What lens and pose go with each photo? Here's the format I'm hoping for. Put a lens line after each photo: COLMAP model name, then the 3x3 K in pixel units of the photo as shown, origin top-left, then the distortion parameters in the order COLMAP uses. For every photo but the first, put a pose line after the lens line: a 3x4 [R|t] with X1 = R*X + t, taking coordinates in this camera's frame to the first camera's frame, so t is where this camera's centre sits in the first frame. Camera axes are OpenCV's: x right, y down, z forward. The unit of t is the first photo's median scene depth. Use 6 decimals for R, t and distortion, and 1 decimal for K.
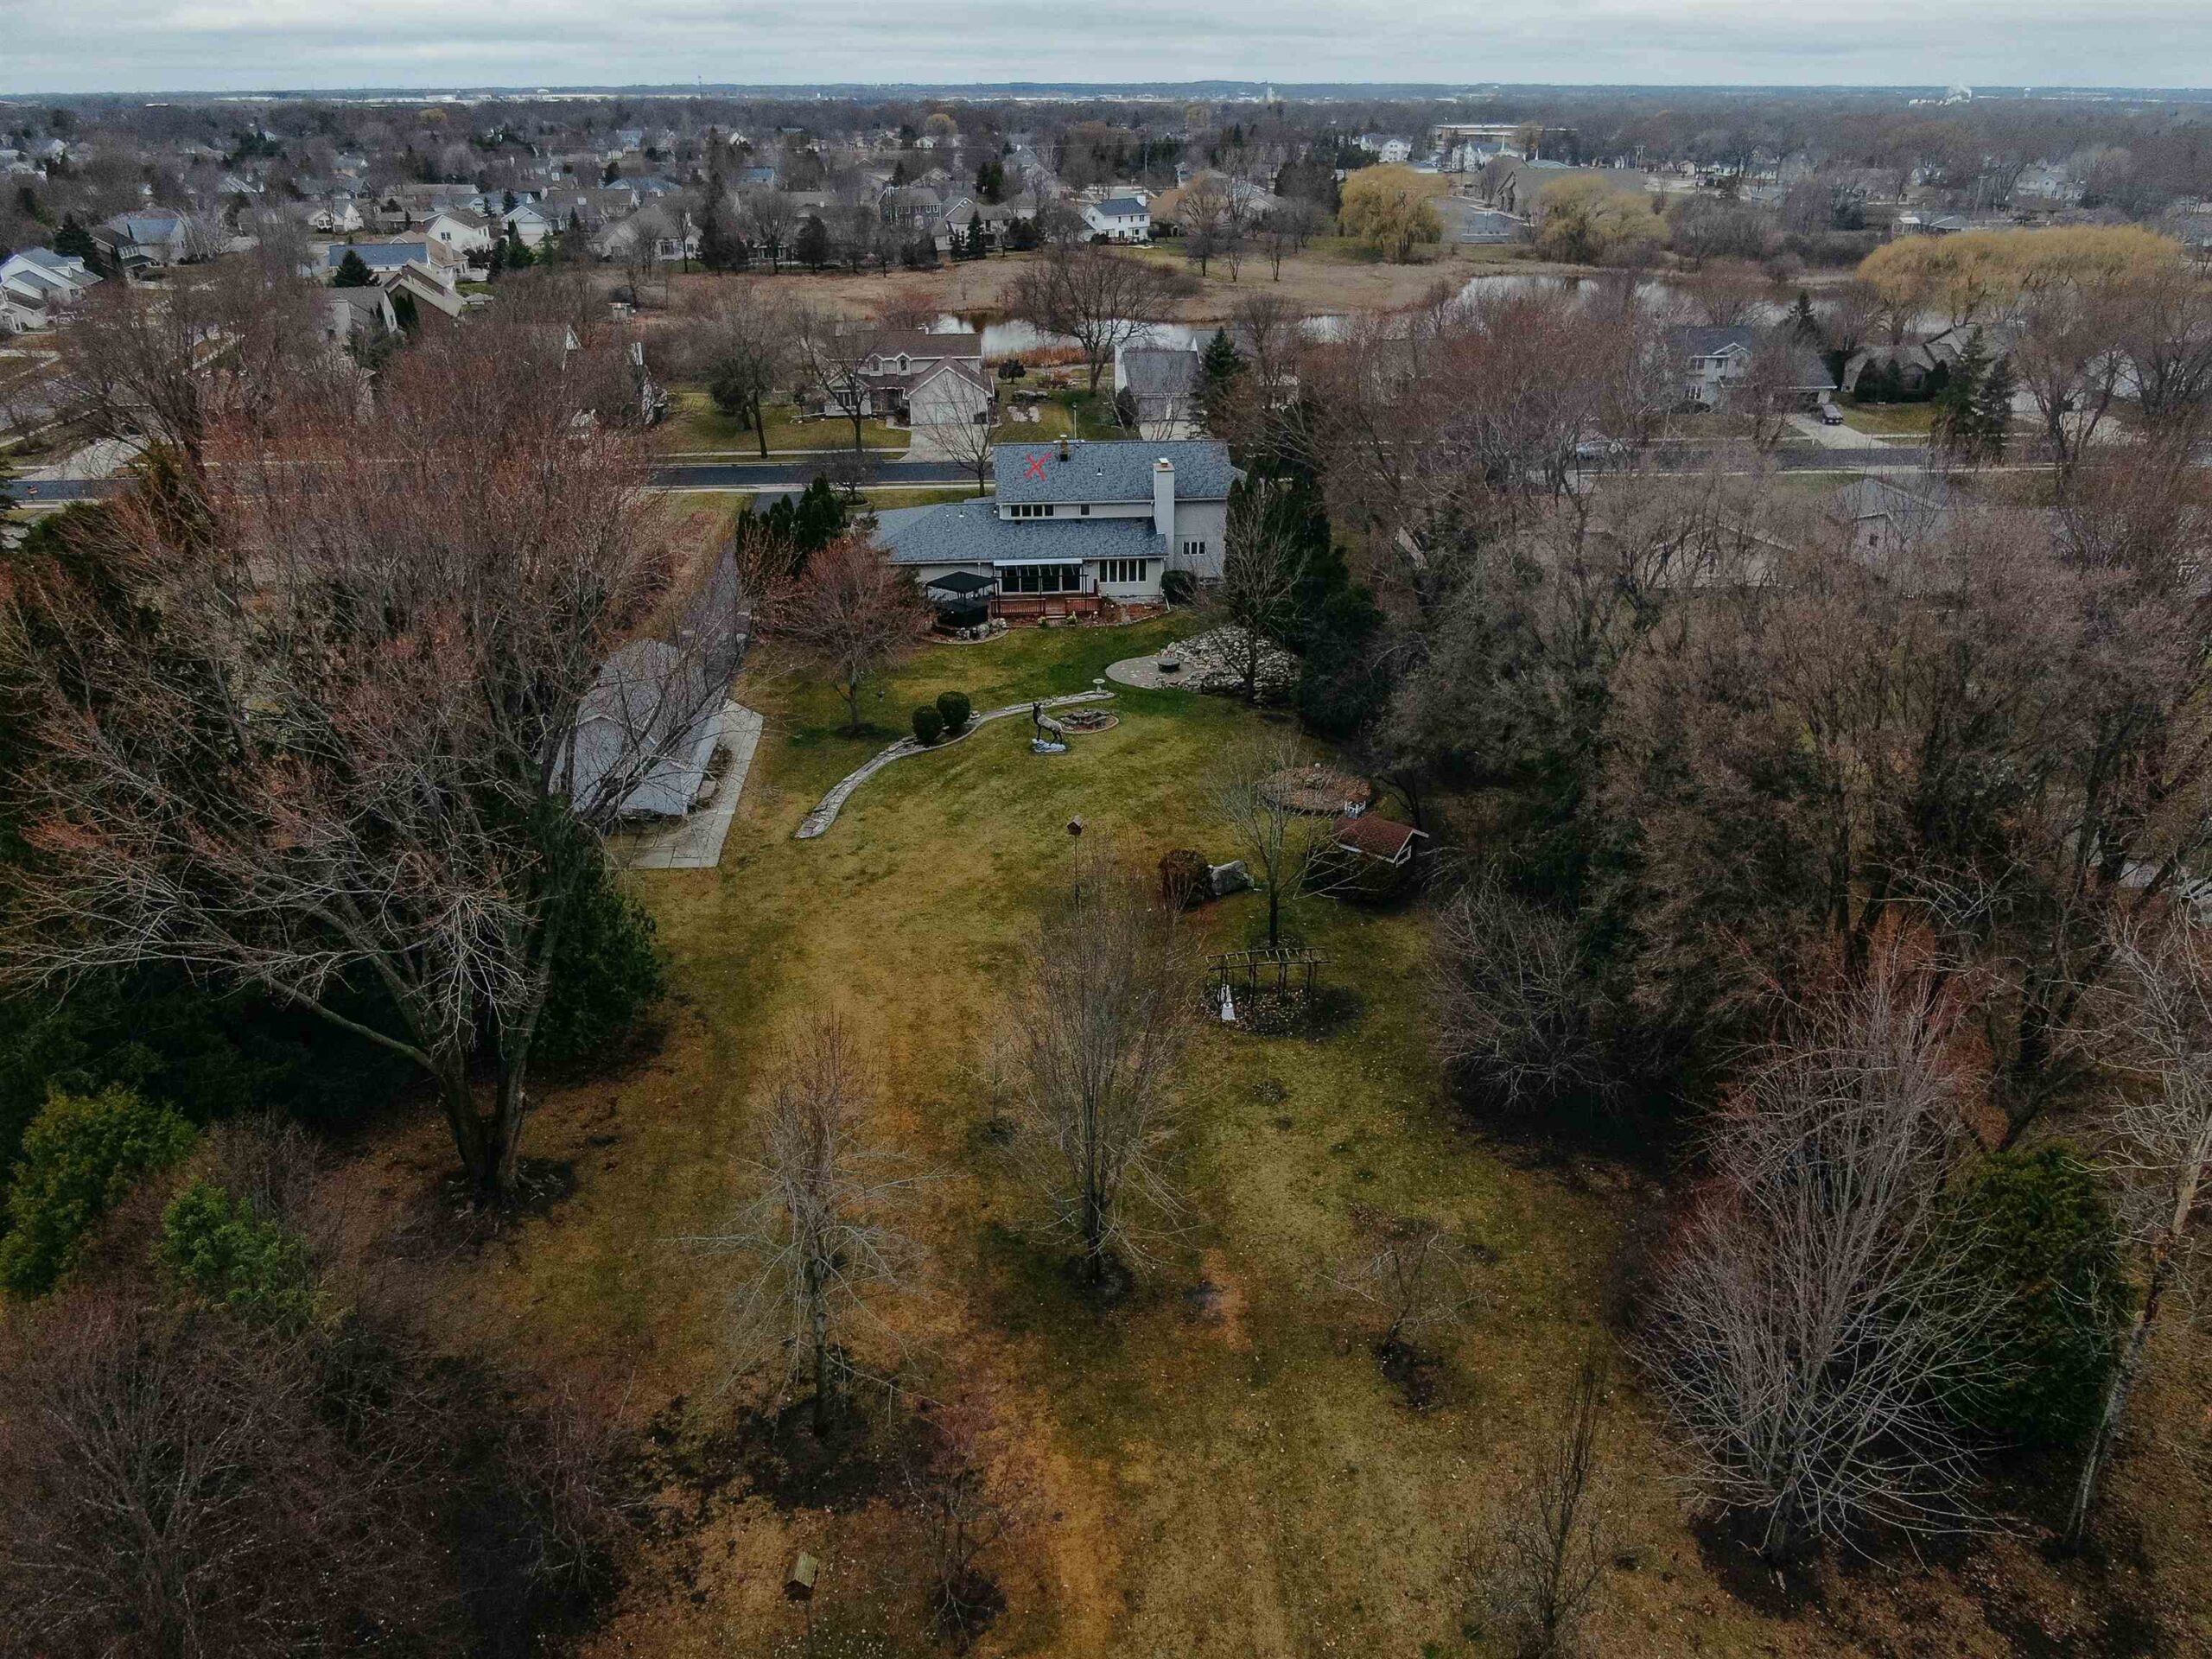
lens RADIAL K [[1529.1, 0, 1106.0], [0, 1529.1, 829.5], [0, 0, 1]] dist [-0.027266, 0.001863]
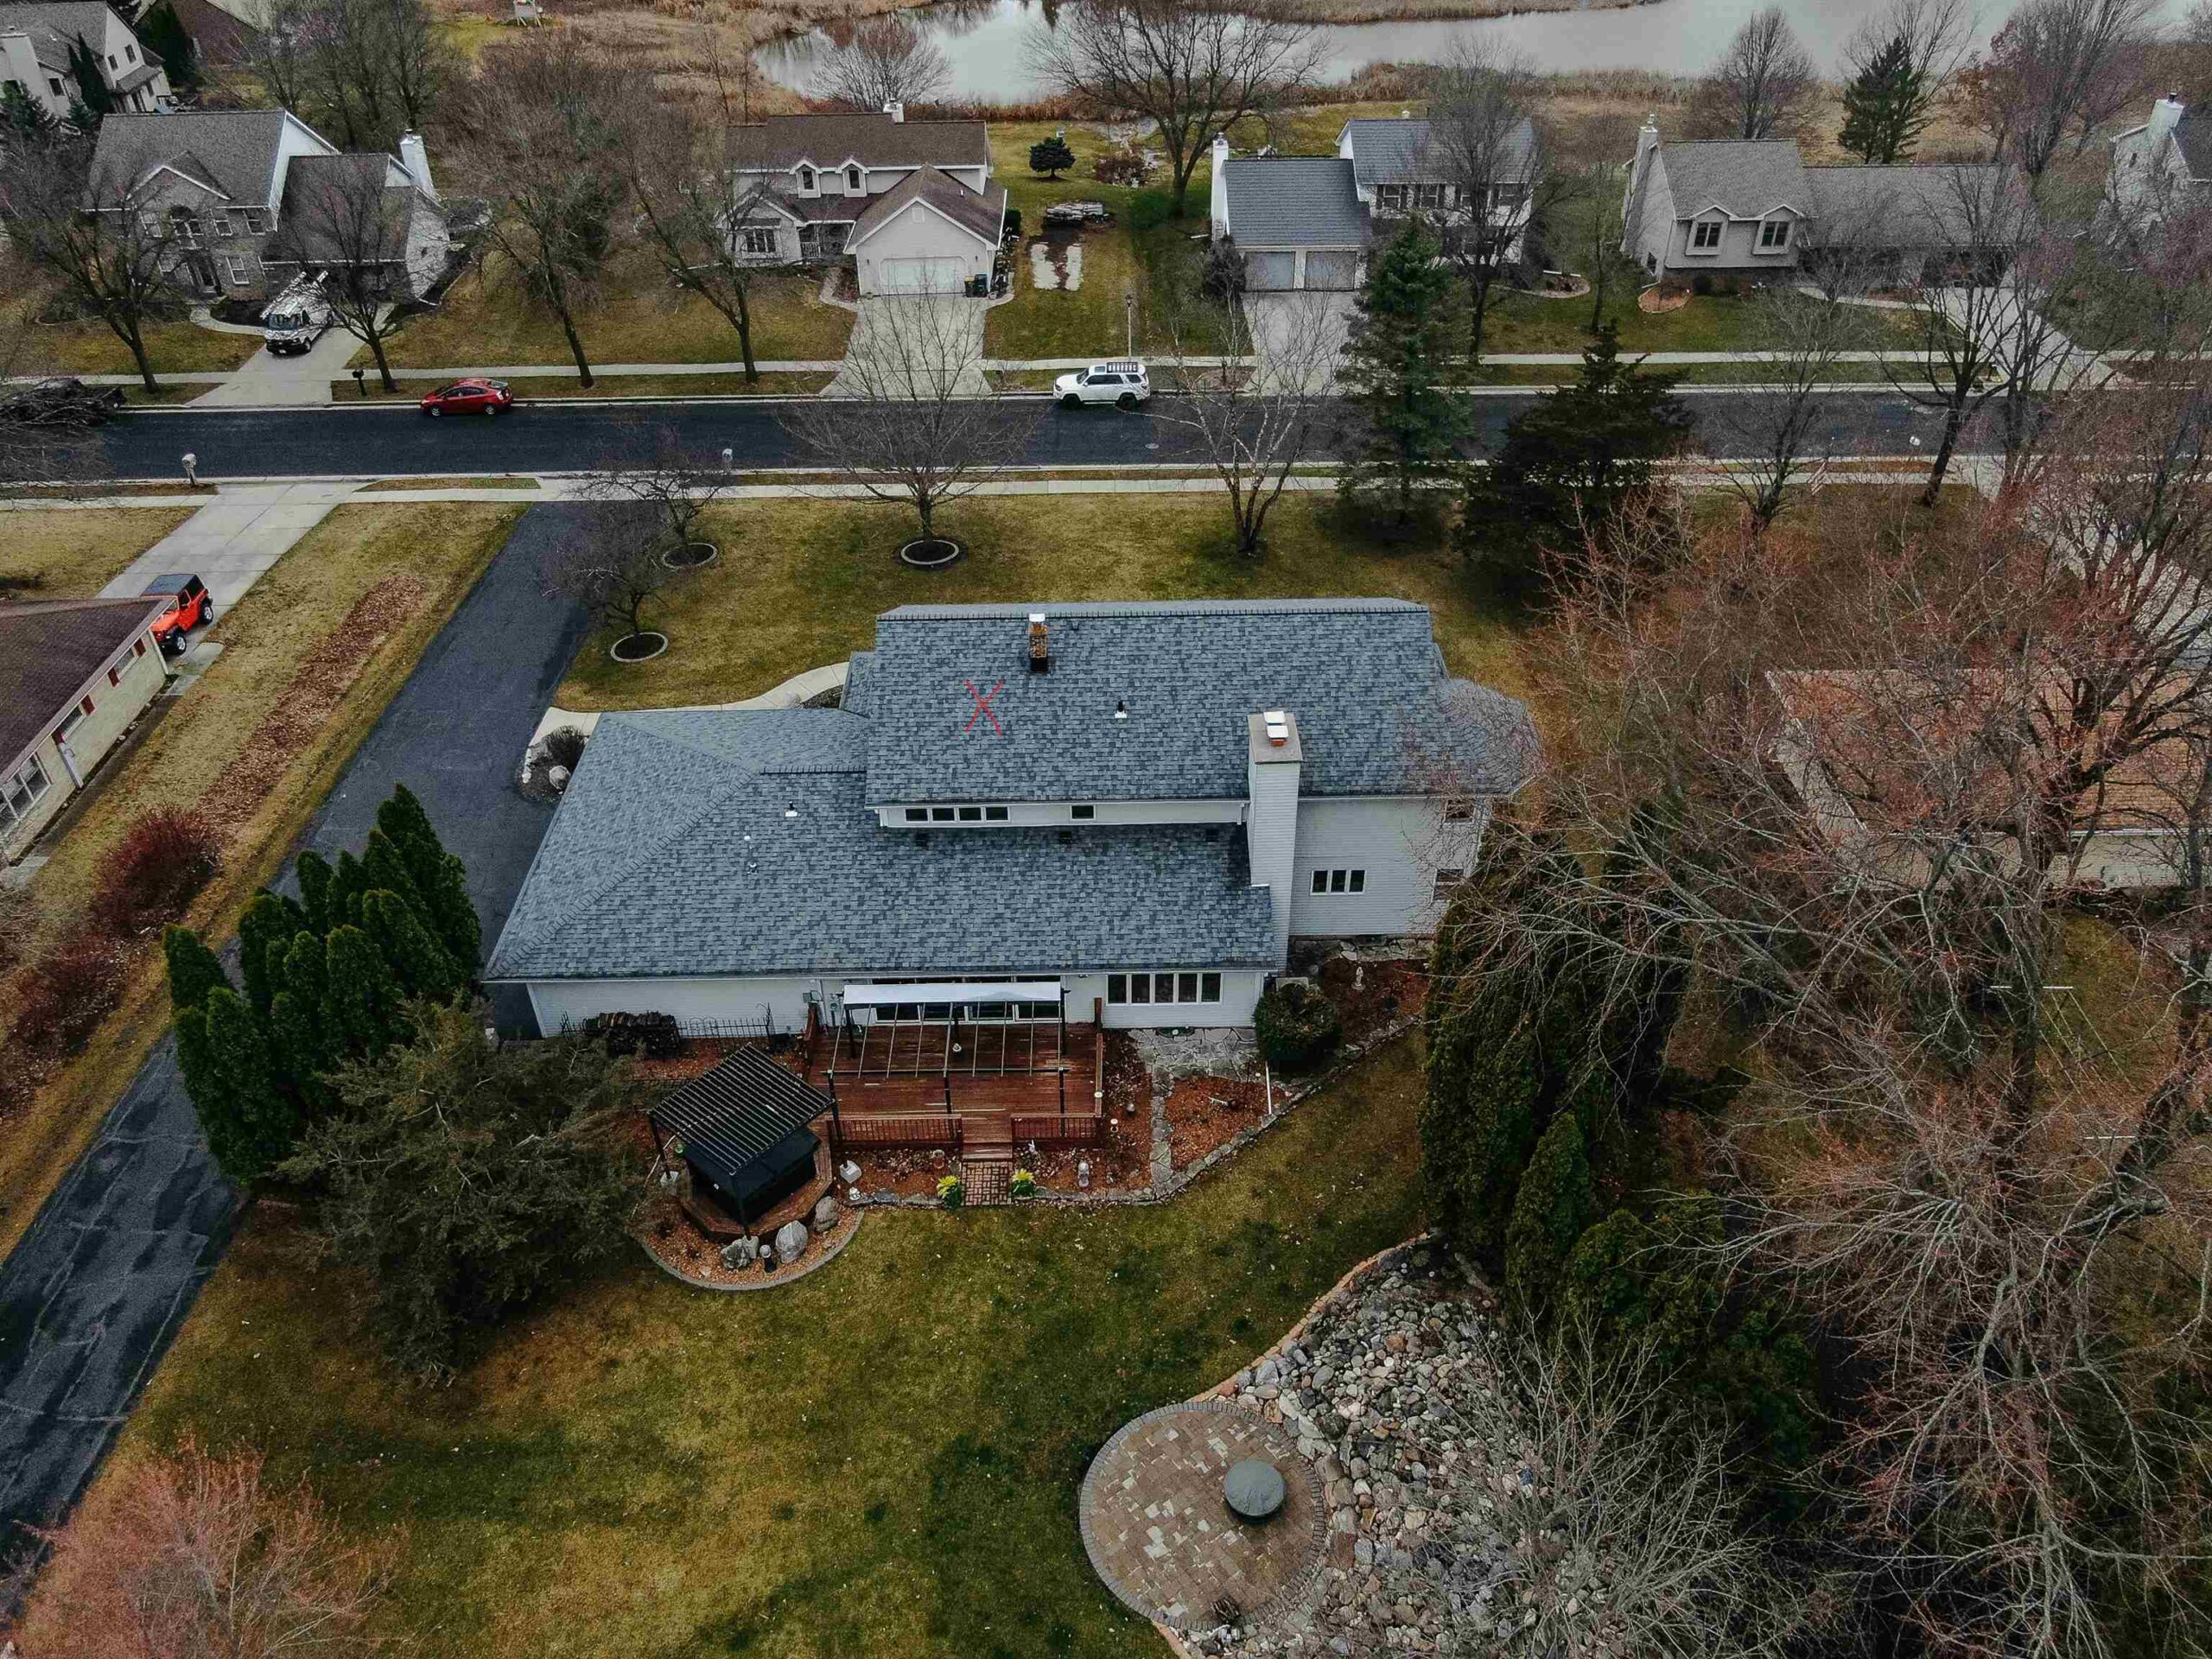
lens RADIAL K [[1572.8, 0, 1106.0], [0, 1572.8, 829.5], [0, 0, 1]] dist [-0.021834, 0.001851]
pose [[0.997379, 0.038655, -0.061171, 0.020051], [-0.025833, 0.979864, 0.197987, -0.298666], [0.067592, -0.195888, 0.978294, 0.596699]]
